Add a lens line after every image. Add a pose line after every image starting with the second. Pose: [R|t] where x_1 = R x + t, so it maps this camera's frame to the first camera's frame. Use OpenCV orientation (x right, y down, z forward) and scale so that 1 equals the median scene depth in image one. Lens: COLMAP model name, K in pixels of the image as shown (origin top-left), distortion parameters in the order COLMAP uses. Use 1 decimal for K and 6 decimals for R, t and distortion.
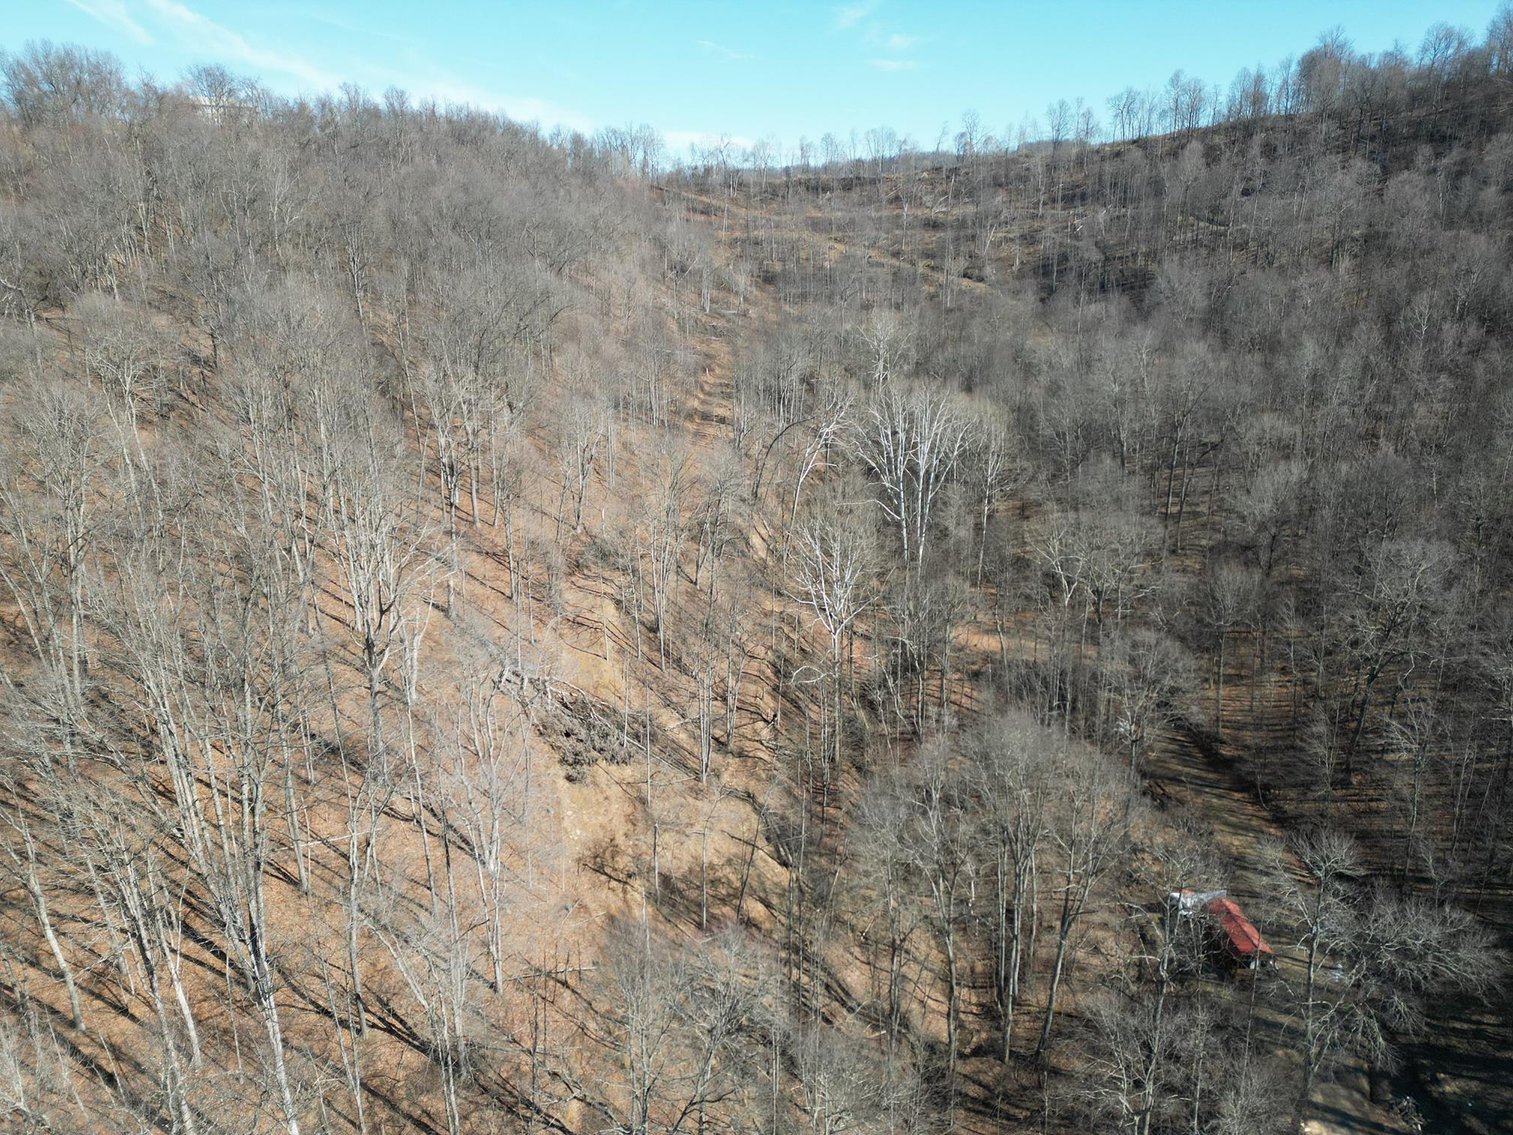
lens RADIAL K [[1048.9, 0, 754.7], [0, 1048.9, 580.8], [0, 0, 1]] dist [0.097362, -0.076143]
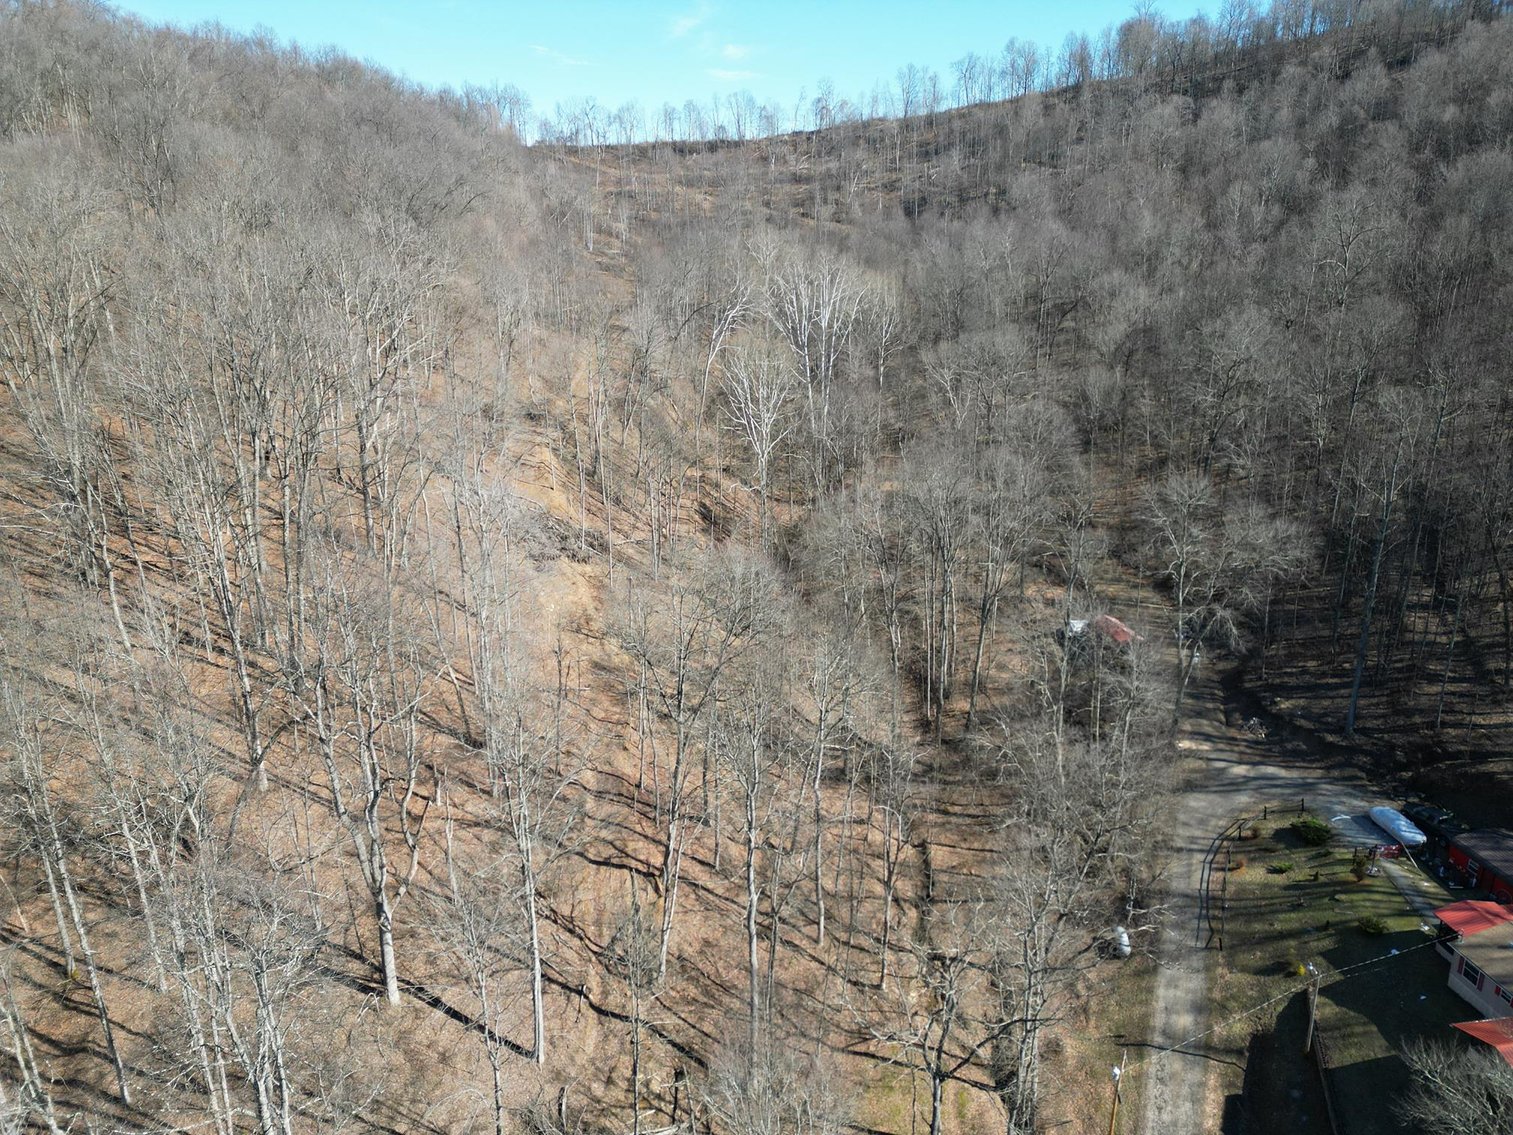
lens RADIAL K [[1048.9, 0, 754.7], [0, 1048.9, 580.8], [0, 0, 1]] dist [0.097362, -0.076143]
pose [[0.990766, -0.044822, 0.127963, -0.040146], [0.045651, 0.998951, -0.003550, 0.093049], [-0.127670, 0.009359, 0.991773, -0.052154]]
